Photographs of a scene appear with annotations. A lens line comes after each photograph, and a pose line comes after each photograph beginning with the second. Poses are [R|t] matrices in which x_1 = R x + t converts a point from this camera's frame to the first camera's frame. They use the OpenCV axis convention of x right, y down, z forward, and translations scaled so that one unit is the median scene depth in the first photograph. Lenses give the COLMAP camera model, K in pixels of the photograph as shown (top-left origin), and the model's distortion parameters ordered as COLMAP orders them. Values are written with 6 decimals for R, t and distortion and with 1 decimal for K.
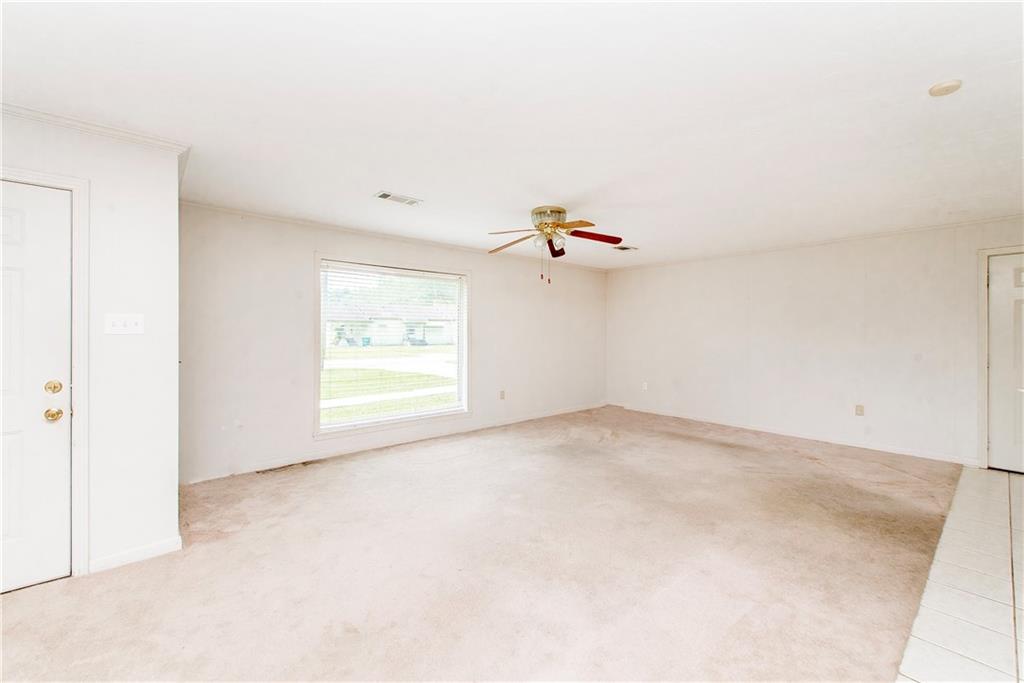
lens RADIAL K [[433.6, 0, 507.6], [0, 433.6, 339.6], [0, 0, 1]] dist [0.000116, -0.000217]
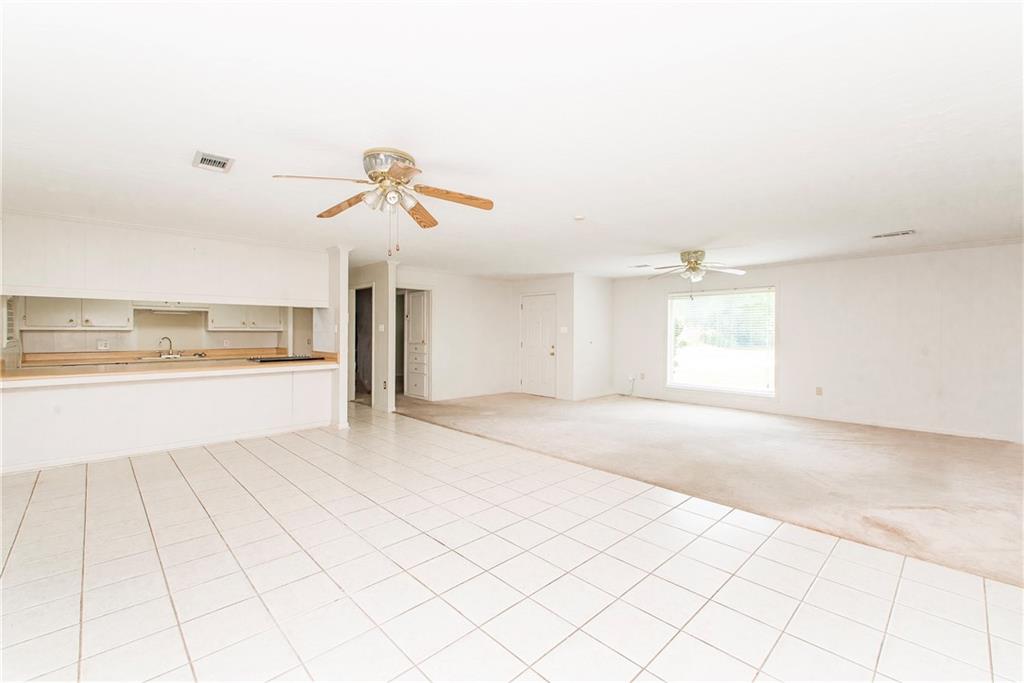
lens RADIAL K [[433.6, 0, 507.6], [0, 433.6, 339.6], [0, 0, 1]] dist [0.000116, -0.000217]
pose [[0.027844, 0.018579, -0.999440, 1.404599], [-0.019081, 0.999655, 0.018052, -0.006656], [0.999430, 0.018567, 0.028189, 0.256564]]
